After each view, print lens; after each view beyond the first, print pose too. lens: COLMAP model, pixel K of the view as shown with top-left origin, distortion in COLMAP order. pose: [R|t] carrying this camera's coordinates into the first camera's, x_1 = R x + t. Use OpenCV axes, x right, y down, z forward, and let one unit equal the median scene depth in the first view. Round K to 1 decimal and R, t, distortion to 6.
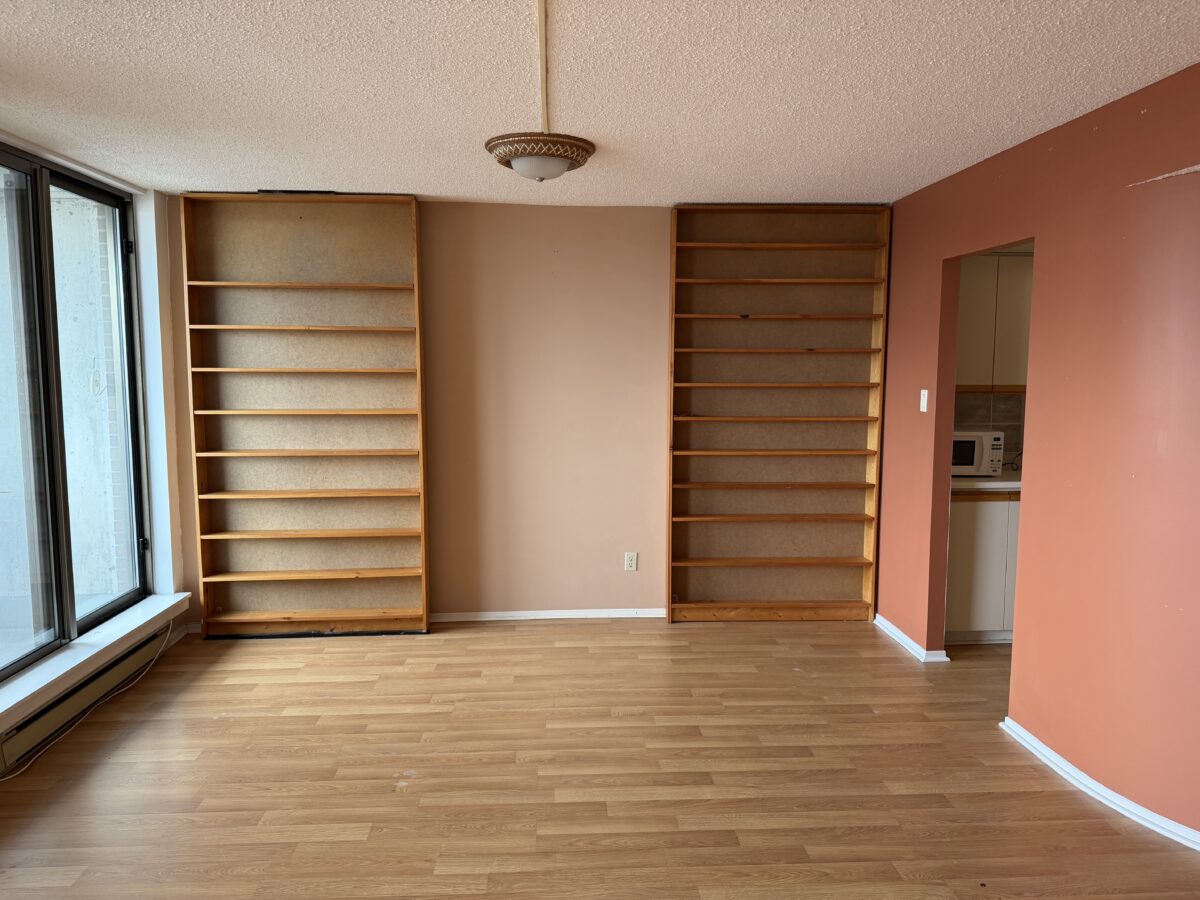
lens RADIAL K [[845.7, 0, 594.6], [0, 845.7, 447.0], [0, 0, 1]] dist [0.162573, -0.245108]
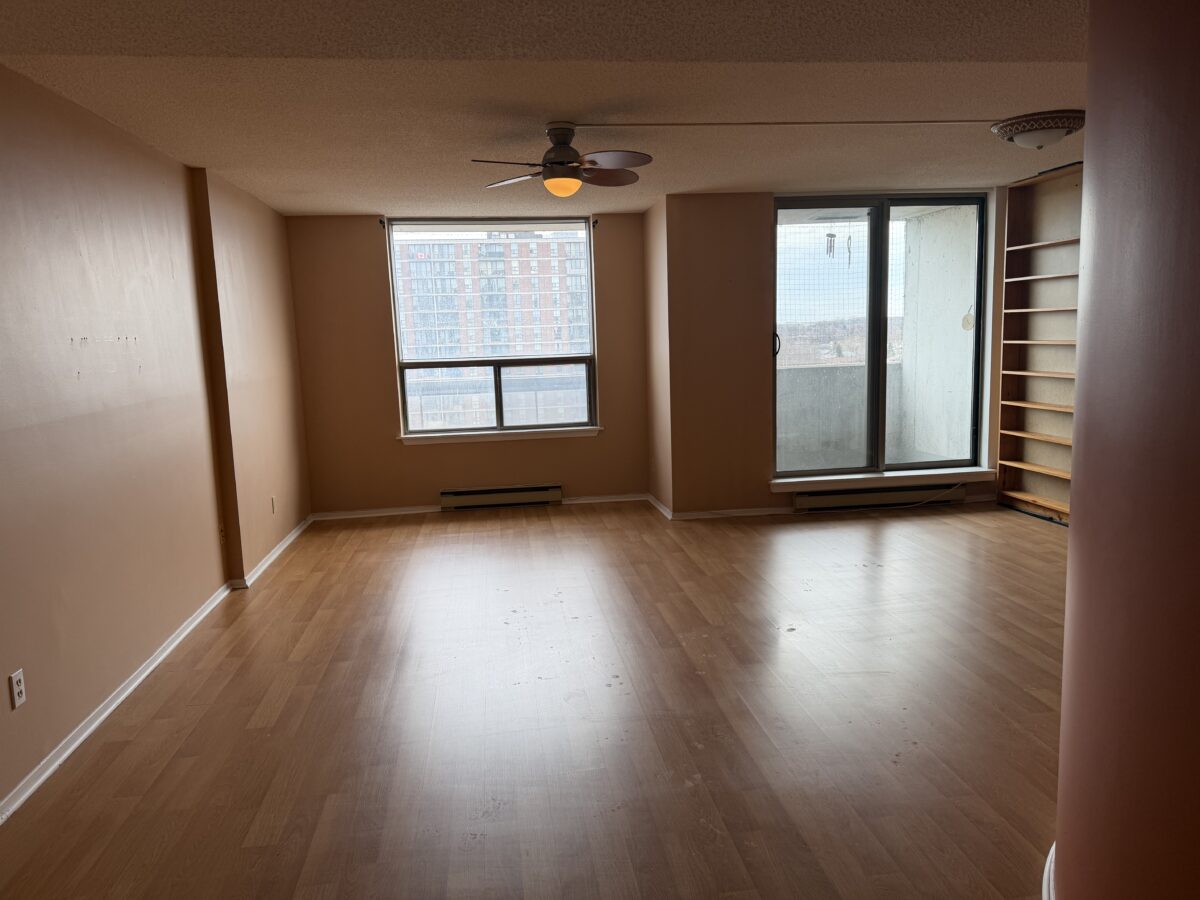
lens RADIAL K [[845.7, 0, 594.6], [0, 845.7, 447.0], [0, 0, 1]] dist [0.162573, -0.245108]
pose [[0.082288, 0.130827, -0.987984, 0.880116], [-0.067472, 0.989803, 0.125448, -0.002850], [0.994322, 0.056339, 0.090276, 0.216877]]
